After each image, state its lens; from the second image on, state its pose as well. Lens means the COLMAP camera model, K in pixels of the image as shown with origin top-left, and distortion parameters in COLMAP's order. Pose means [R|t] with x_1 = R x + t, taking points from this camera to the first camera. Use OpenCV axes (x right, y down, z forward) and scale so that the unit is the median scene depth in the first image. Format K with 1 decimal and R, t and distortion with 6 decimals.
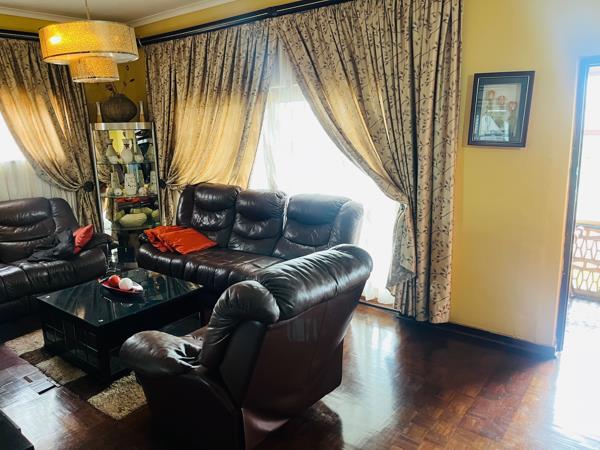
lens RADIAL K [[459.8, 0, 300.2], [0, 459.8, 223.7], [0, 0, 1]] dist [0.010847, -0.010216]
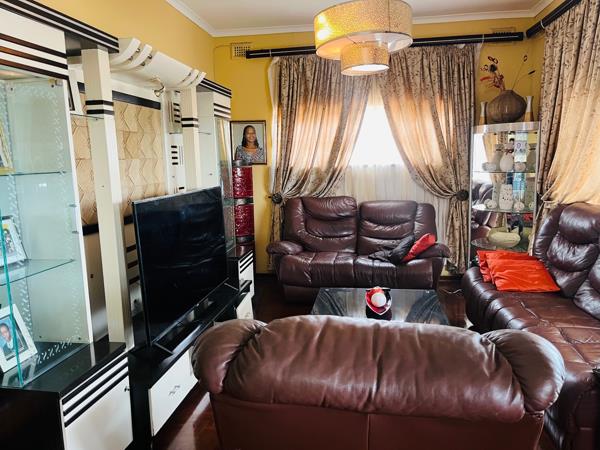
lens RADIAL K [[459.8, 0, 300.1], [0, 459.8, 228.4], [0, 0, 1]] dist [0.010847, -0.010216]
pose [[0.484611, 0.145027, -0.862623, 0.202314], [-0.165933, 0.983496, 0.072129, -0.029599], [0.858847, 0.108183, 0.500678, 0.284070]]
